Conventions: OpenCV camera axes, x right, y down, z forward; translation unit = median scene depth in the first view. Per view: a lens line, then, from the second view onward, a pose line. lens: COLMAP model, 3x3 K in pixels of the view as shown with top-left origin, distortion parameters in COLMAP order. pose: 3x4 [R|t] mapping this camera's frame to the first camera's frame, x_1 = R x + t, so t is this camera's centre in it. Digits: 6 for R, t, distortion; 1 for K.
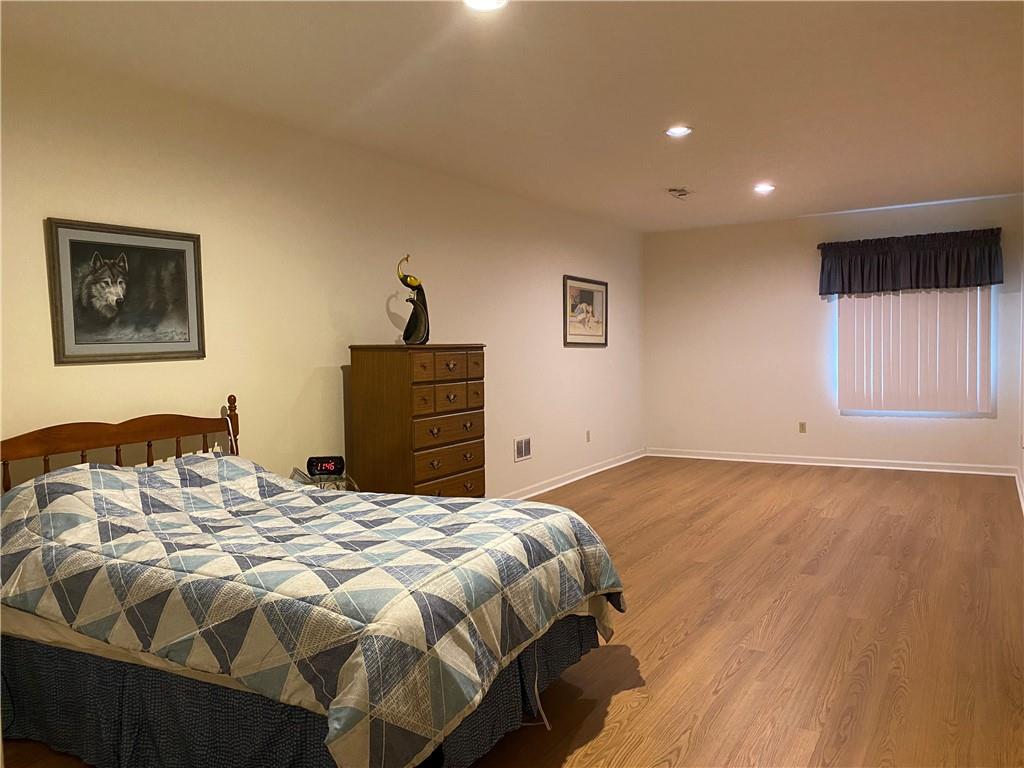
lens RADIAL K [[790.9, 0, 514.0], [0, 790.9, 382.4], [0, 0, 1]] dist [0.072971, -0.021974]
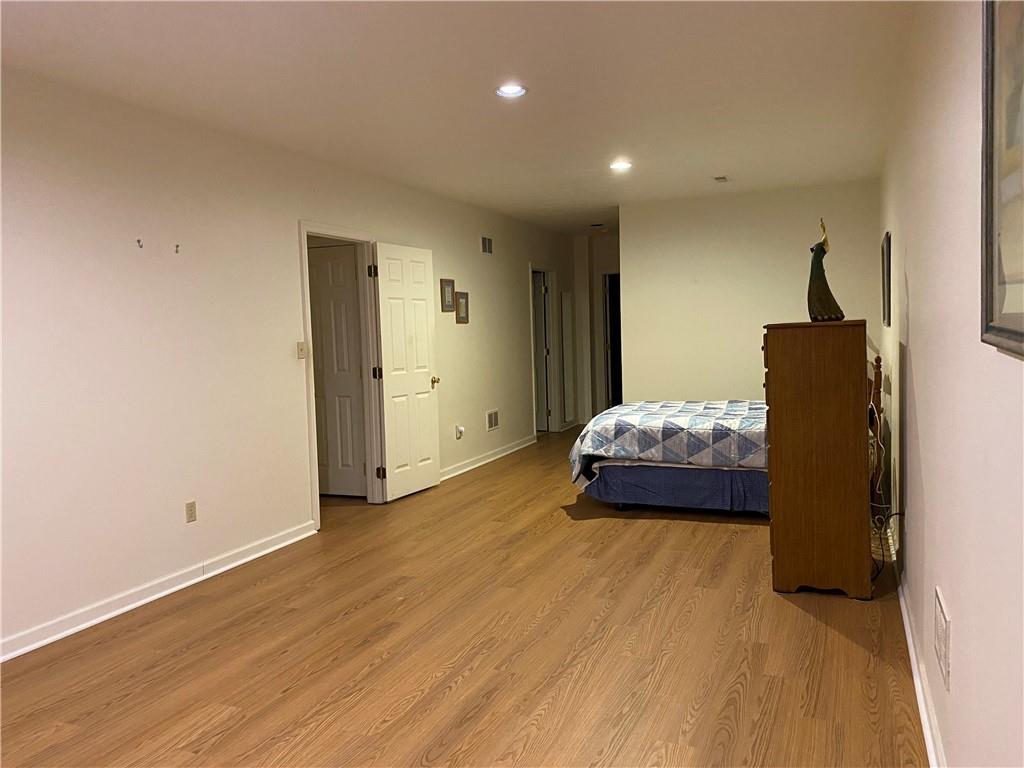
lens RADIAL K [[790.9, 0, 513.0], [0, 790.9, 382.0], [0, 0, 1]] dist [0.072971, -0.021974]
pose [[-0.989877, 0.059610, -0.128803, 0.349155], [0.045384, 0.992818, 0.110696, -0.102639], [0.134476, 0.103730, -0.985473, 1.961472]]
